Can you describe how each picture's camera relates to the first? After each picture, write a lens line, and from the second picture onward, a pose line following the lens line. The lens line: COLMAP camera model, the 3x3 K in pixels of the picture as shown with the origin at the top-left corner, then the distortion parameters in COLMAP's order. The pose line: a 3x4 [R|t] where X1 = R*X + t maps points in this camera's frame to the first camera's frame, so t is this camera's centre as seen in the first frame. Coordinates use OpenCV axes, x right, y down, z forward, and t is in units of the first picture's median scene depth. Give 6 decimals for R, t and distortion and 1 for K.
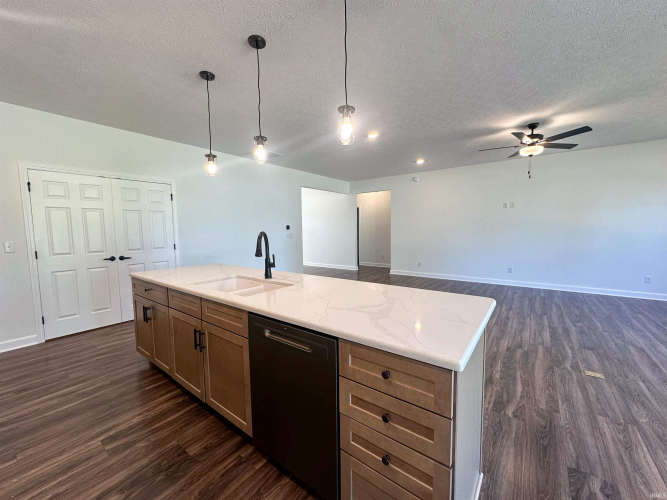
lens RADIAL K [[266.9, 0, 332.6], [0, 266.9, 252.0], [0, 0, 1]] dist [-0.003261, 0.000342]
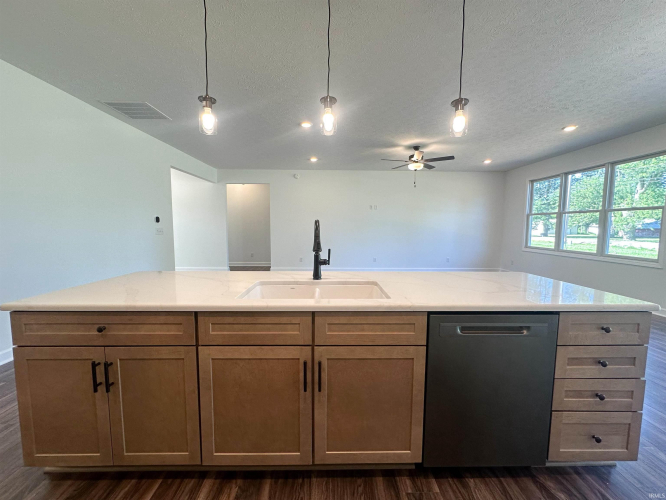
lens RADIAL K [[271.0, 0, 333.0], [0, 271.0, 250.3], [0, 0, 1]] dist [-0.007264, 0.000340]
pose [[0.787198, -0.038163, 0.615519, -0.628502], [0.038384, 0.999180, 0.012860, 0.003430], [-0.615505, 0.013503, 0.788017, 0.302894]]
